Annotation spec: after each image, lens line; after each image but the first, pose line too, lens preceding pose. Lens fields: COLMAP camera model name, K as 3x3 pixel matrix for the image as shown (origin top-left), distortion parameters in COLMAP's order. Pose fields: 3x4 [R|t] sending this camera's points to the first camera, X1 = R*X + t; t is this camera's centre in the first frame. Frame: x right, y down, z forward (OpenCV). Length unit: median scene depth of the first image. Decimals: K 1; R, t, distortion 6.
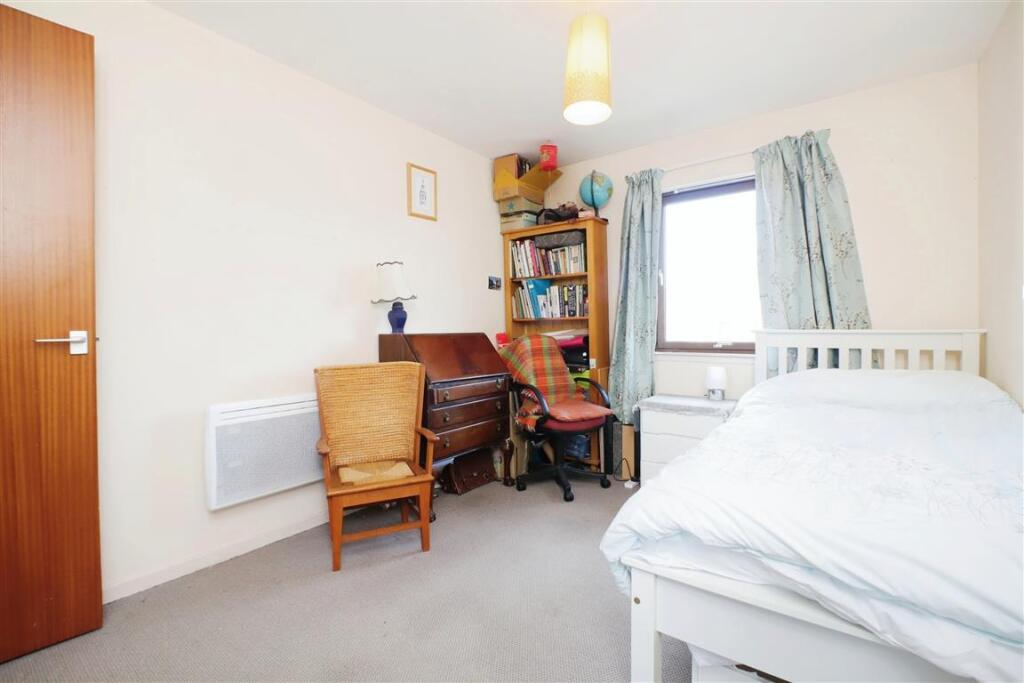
lens RADIAL K [[460.8, 0, 511.2], [0, 460.8, 336.0], [0, 0, 1]] dist [0.002435, 0.000032]
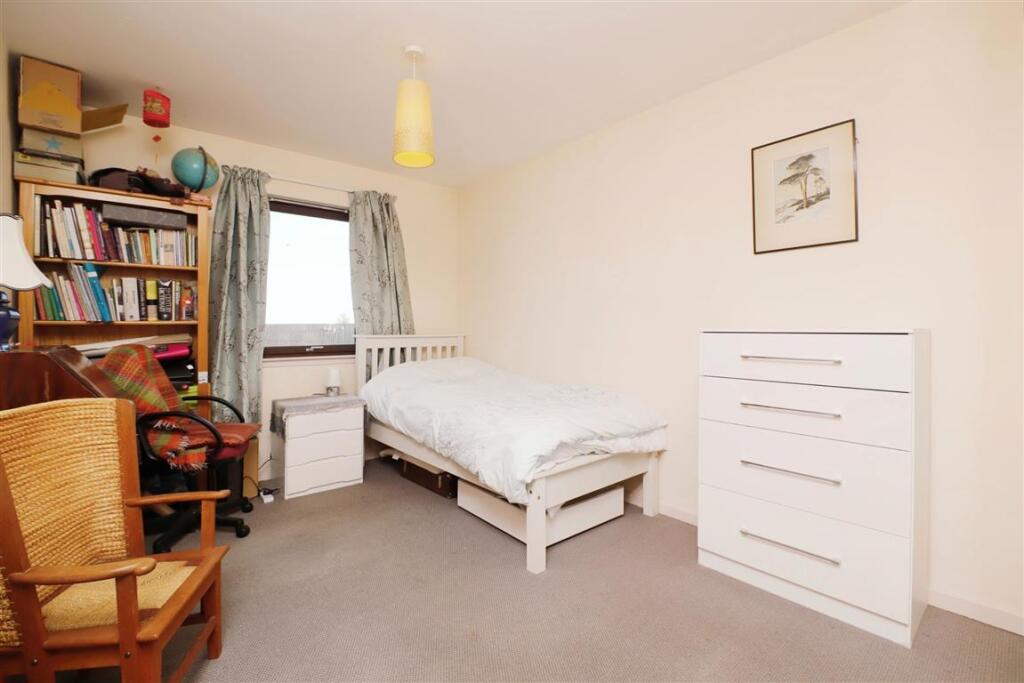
lens RADIAL K [[460.8, 0, 511.2], [0, 460.8, 336.0], [0, 0, 1]] dist [0.002435, 0.000032]
pose [[0.222008, -0.011071, 0.974982, -0.513700], [0.016618, 0.999833, 0.007569, -0.012283], [-0.974903, 0.014522, 0.222155, 0.264450]]
